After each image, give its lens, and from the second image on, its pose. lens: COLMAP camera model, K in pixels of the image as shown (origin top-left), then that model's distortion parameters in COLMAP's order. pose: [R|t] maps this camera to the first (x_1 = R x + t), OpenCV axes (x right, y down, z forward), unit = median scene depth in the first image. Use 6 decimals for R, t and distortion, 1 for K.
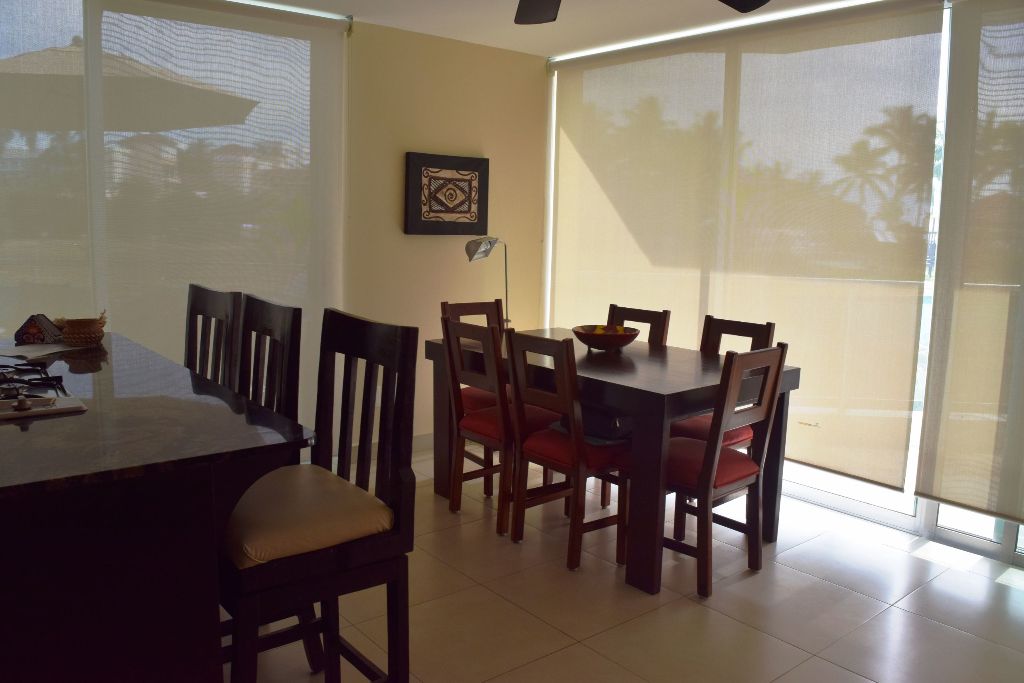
lens RADIAL K [[811.3, 0, 512.0], [0, 811.3, 341.5], [0, 0, 1]] dist [-0.101536, 0.039266]
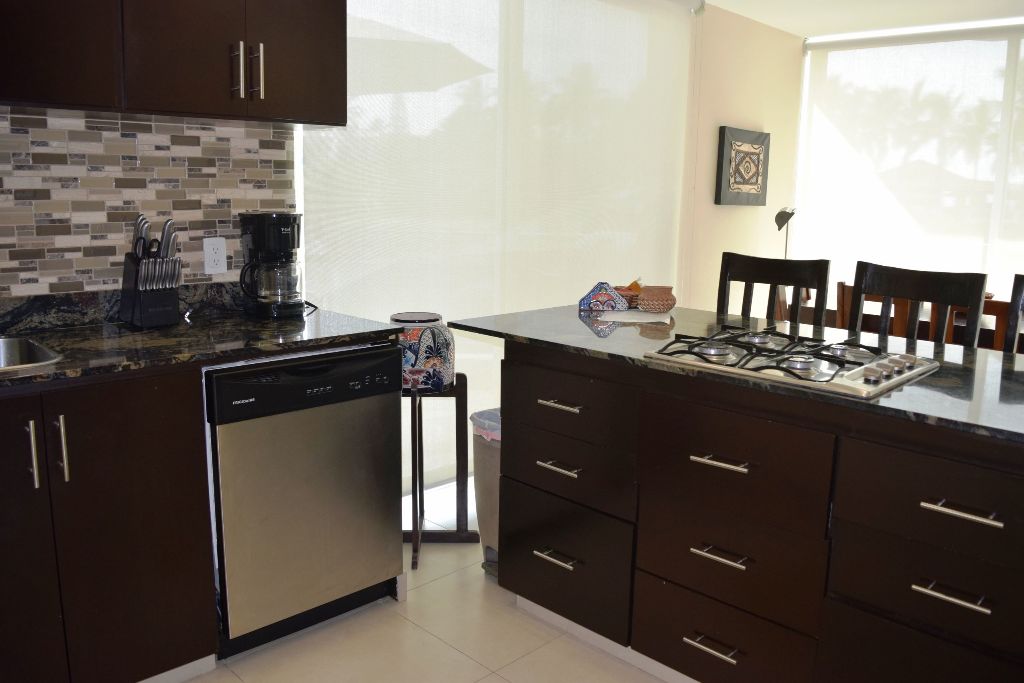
lens RADIAL K [[811.3, 0, 512.0], [0, 811.3, 341.5], [0, 0, 1]] dist [-0.101536, 0.039266]
pose [[0.995057, -0.019916, 0.097287, -0.603354], [0.016100, 0.999076, 0.039859, -0.000688], [-0.097991, -0.038096, 0.994458, -0.025894]]
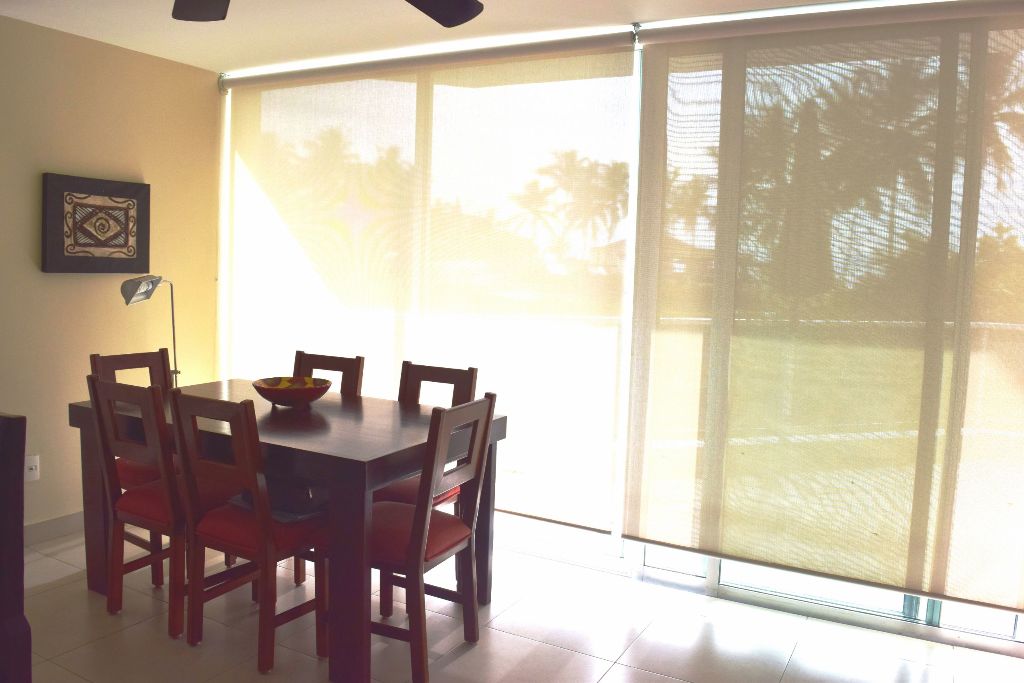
lens RADIAL K [[811.3, 0, 512.0], [0, 811.3, 341.5], [0, 0, 1]] dist [-0.101536, 0.039266]
pose [[0.927331, -0.025260, 0.373390, 0.012267], [0.039973, 0.998697, -0.031713, -0.021613], [-0.372102, 0.044335, 0.927132, 0.102580]]
